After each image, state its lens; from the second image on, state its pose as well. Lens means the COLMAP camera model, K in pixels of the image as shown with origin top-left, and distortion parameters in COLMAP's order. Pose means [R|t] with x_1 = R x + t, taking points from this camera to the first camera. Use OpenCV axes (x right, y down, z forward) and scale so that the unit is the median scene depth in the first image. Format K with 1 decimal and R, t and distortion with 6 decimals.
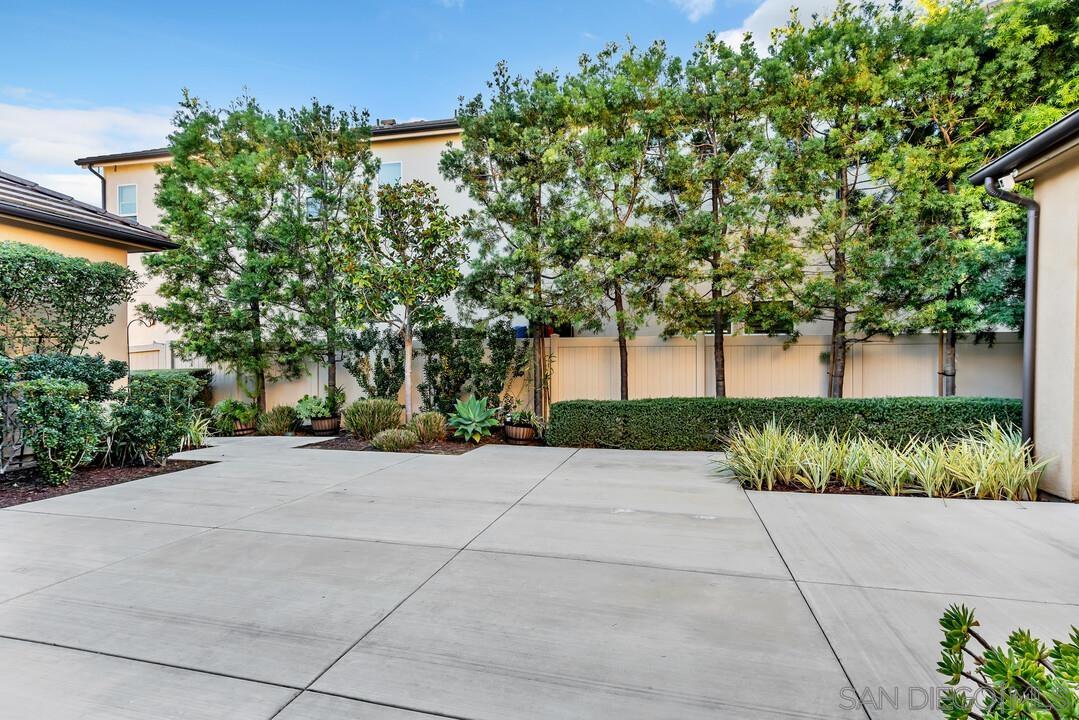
lens RADIAL K [[524.8, 0, 545.9], [0, 524.8, 357.8], [0, 0, 1]] dist [0.001933, 0.000567]
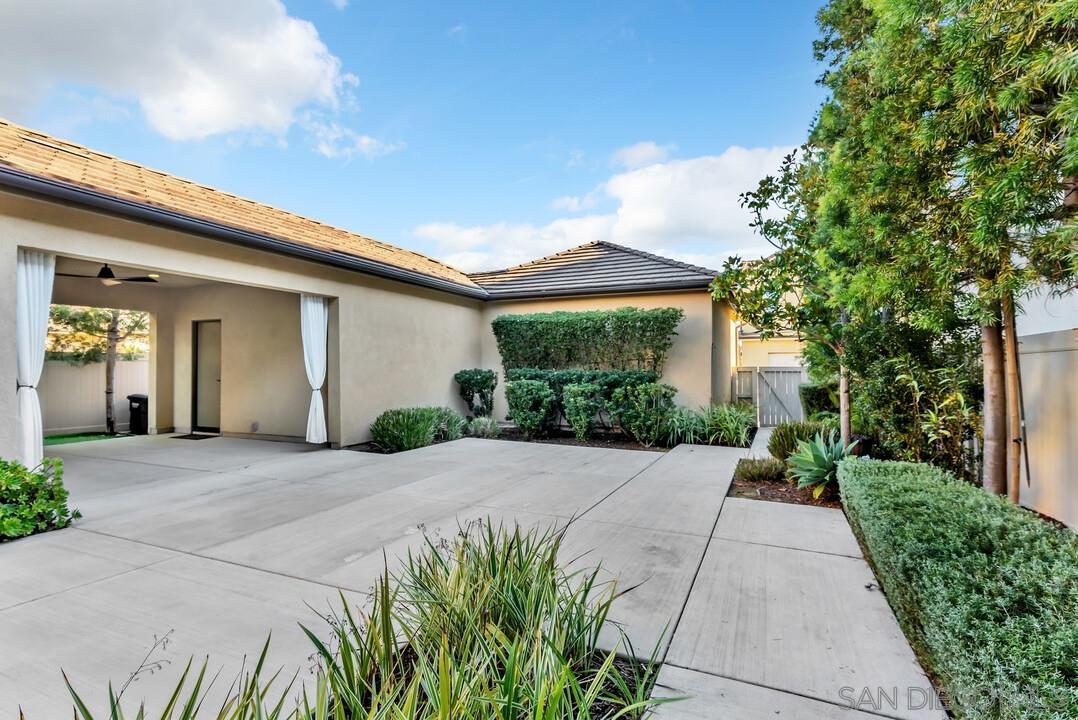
lens RADIAL K [[524.4, 0, 545.4], [0, 524.4, 357.8], [0, 0, 1]] dist [0.001933, 0.000567]
pose [[-0.165606, -0.019726, -0.985995, 1.163488], [0.004834, 0.999772, -0.020814, -0.018219], [0.986180, -0.008214, -0.165473, 1.503599]]
